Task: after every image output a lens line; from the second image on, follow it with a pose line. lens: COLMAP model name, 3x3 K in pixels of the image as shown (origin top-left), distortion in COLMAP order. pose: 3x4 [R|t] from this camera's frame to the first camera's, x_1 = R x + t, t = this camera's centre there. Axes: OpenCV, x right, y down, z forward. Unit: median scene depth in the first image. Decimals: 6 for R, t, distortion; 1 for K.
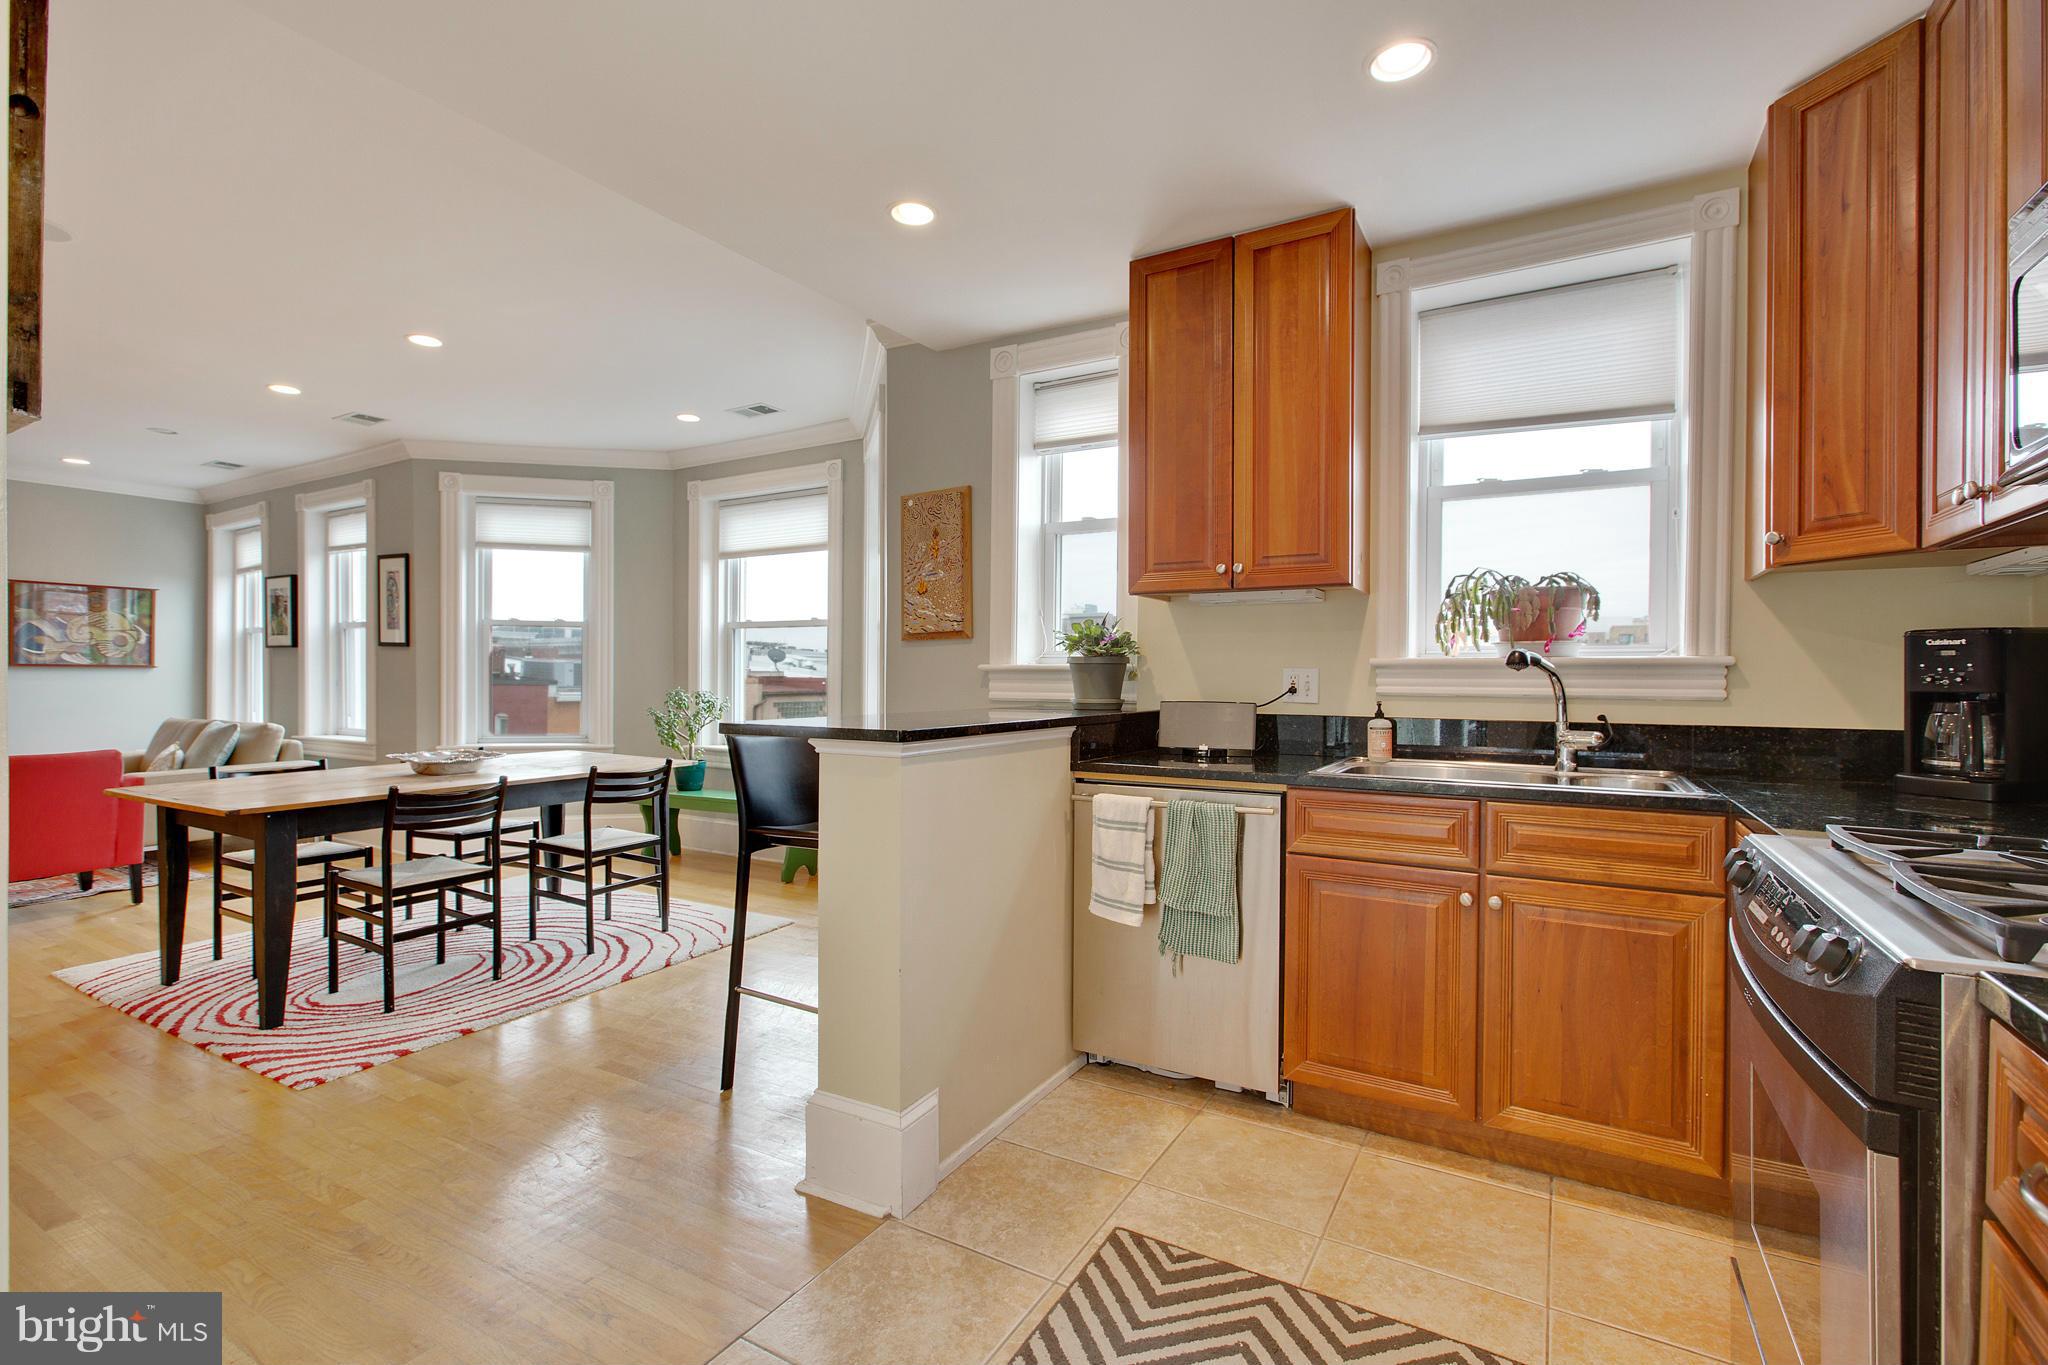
lens RADIAL K [[937.8, 0, 1046.7], [0, 937.8, 675.0], [0, 0, 1]] dist [-0.020124, 0.016794]
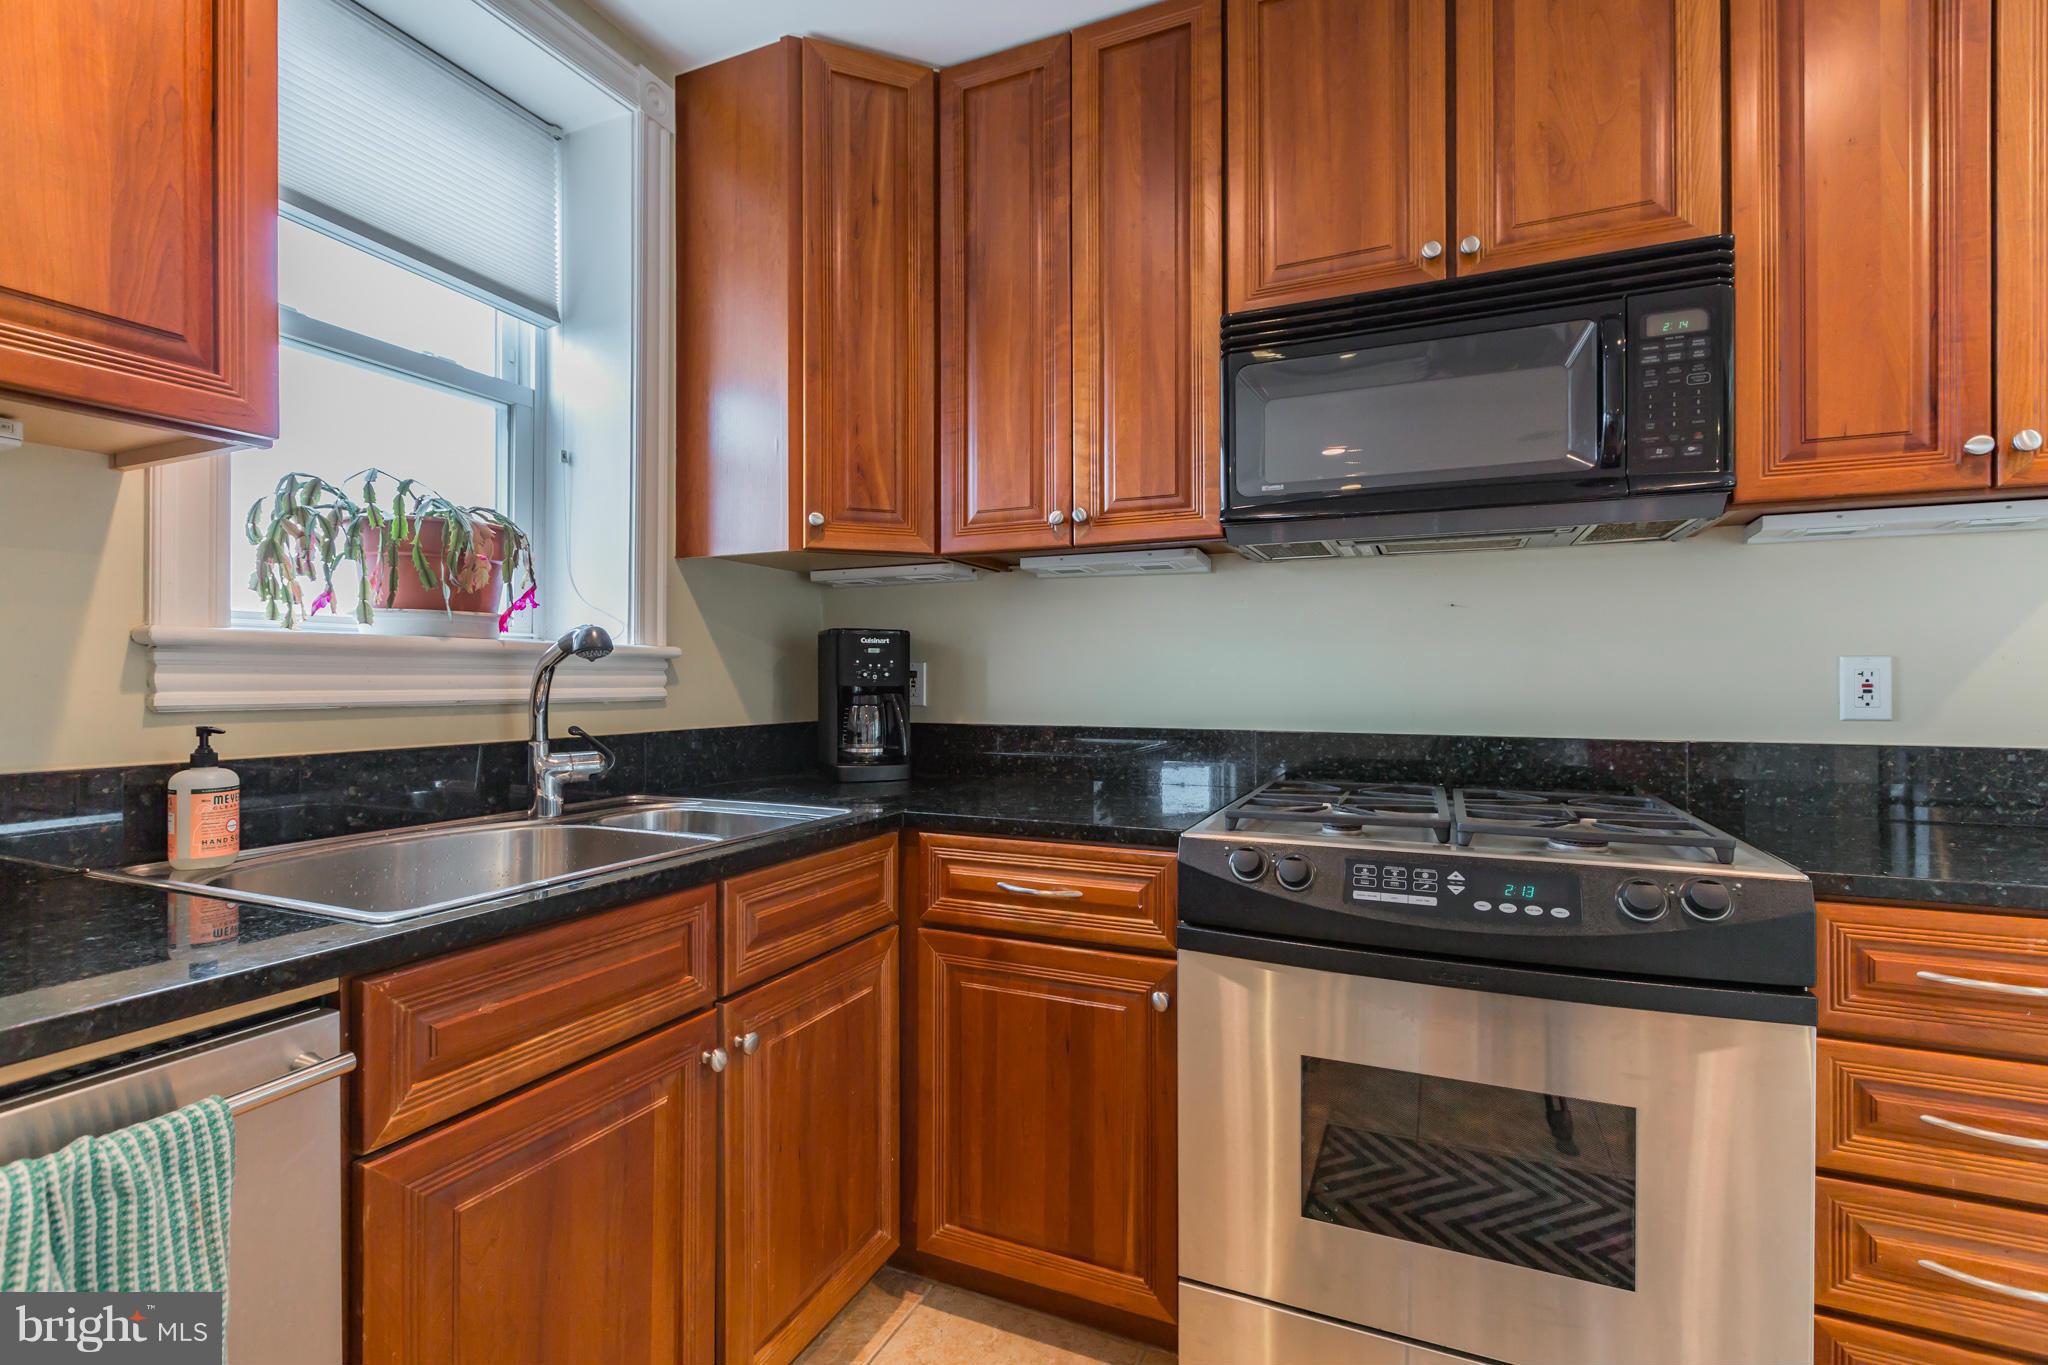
lens RADIAL K [[947.4, 0, 933.7], [0, 947.4, 672.8], [0, 0, 1]] dist [-0.000738, -0.000123]
pose [[-0.035901, -0.000865, 0.999355, -0.110498], [-0.006667, 0.999978, 0.000626, 0.001010], [-0.999333, -0.006641, -0.035906, 0.739999]]
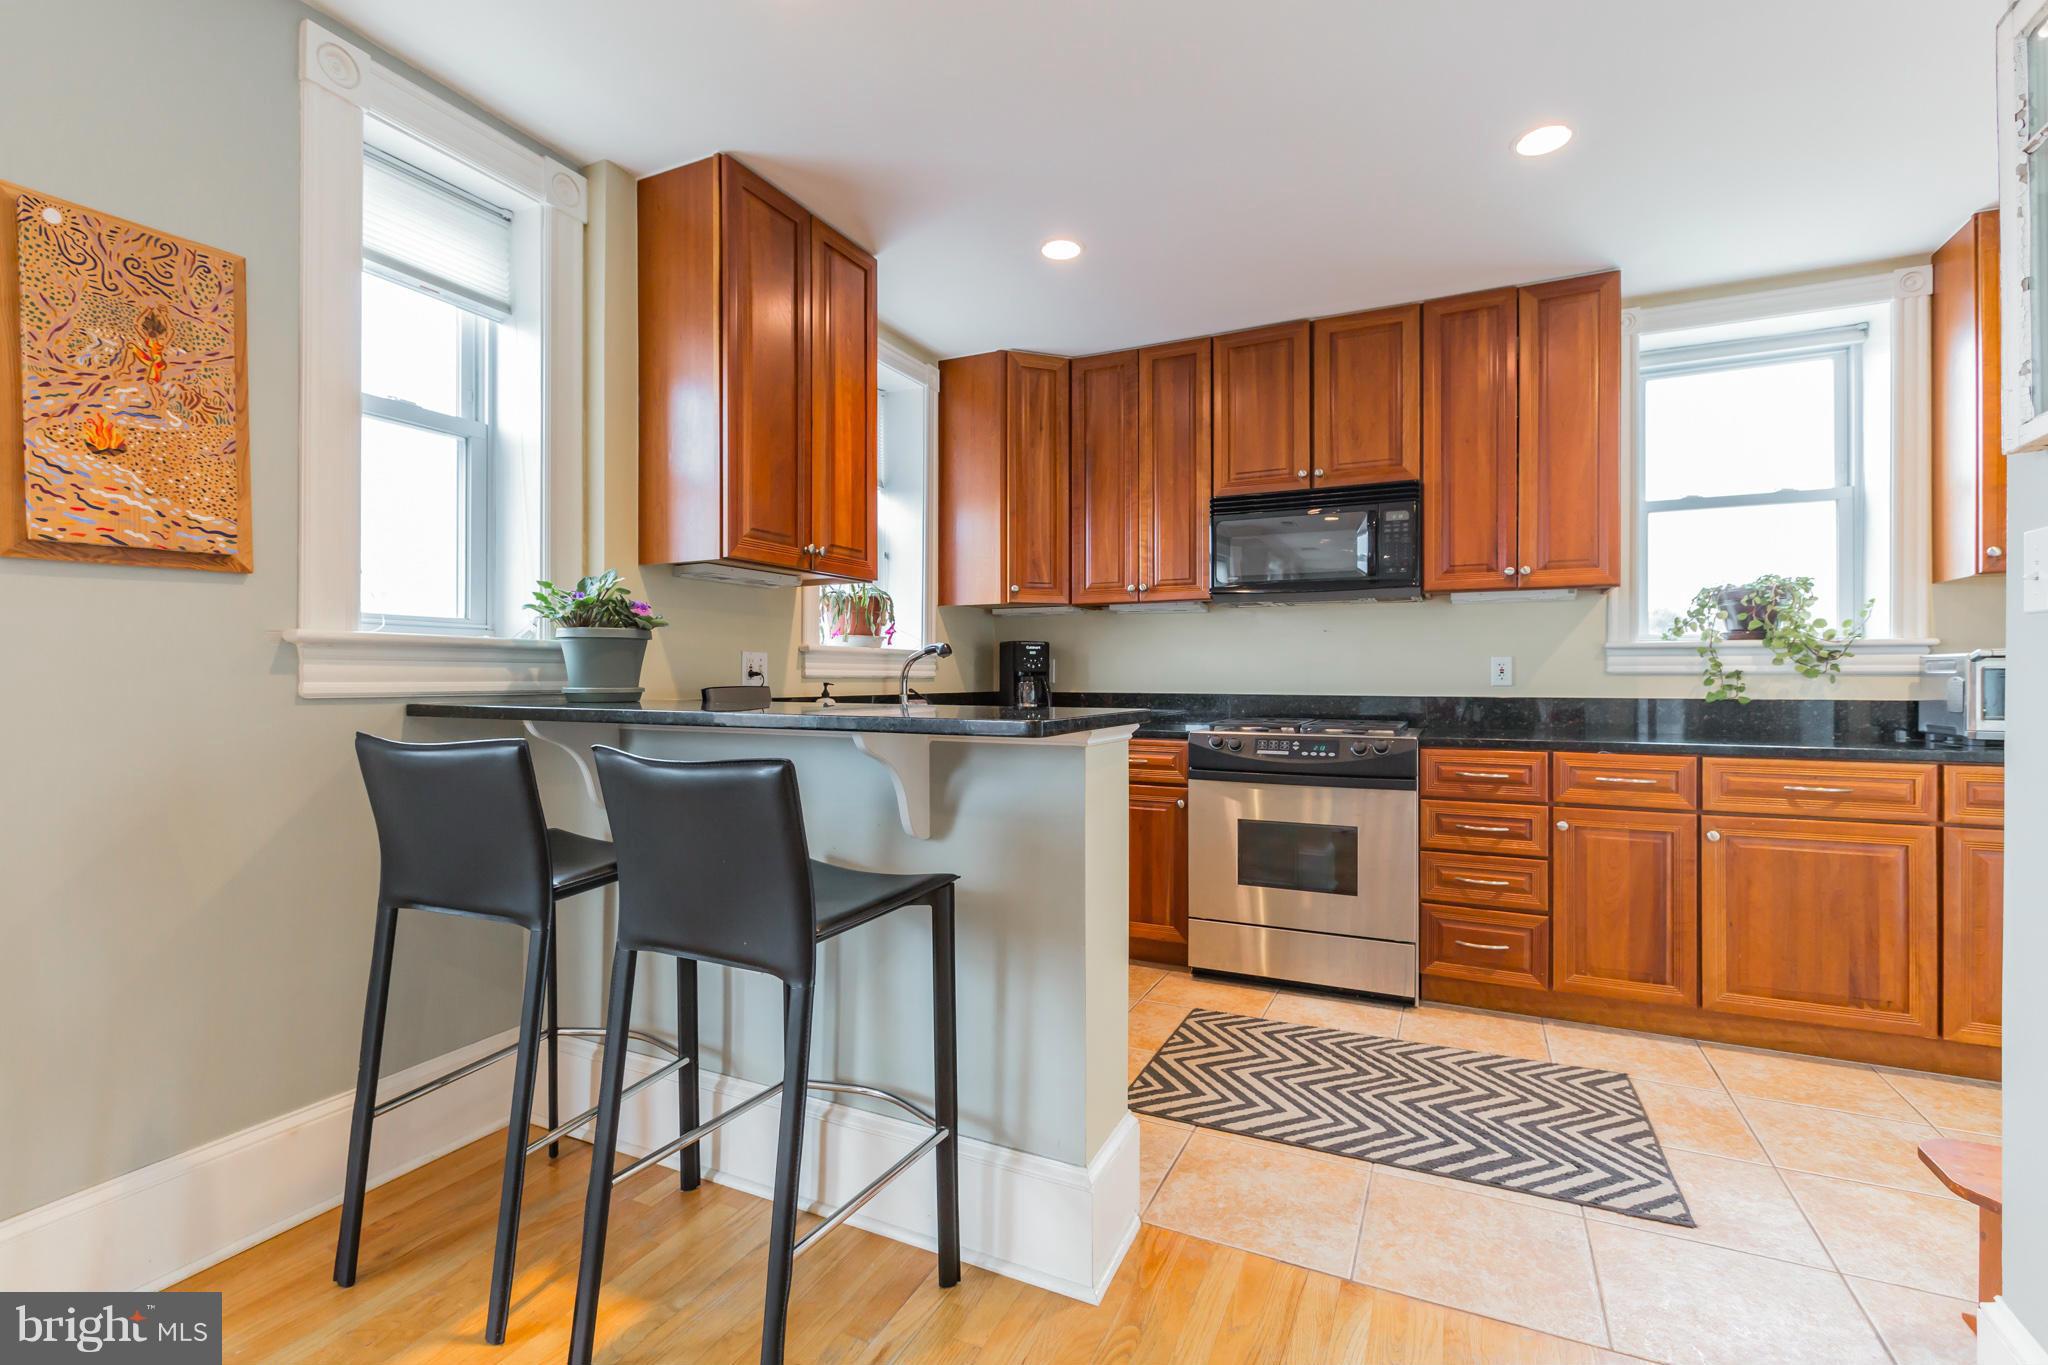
lens RADIAL K [[917.8, 0, 1003.5], [0, 917.8, 668.3], [0, 0, 1]] dist [0.002440, -0.000312]
pose [[-0.070778, 0.000517, 0.997492, -0.851379], [-0.007488, 0.999971, -0.001050, 0.010941], [-0.997464, -0.007544, -0.070772, 0.933153]]
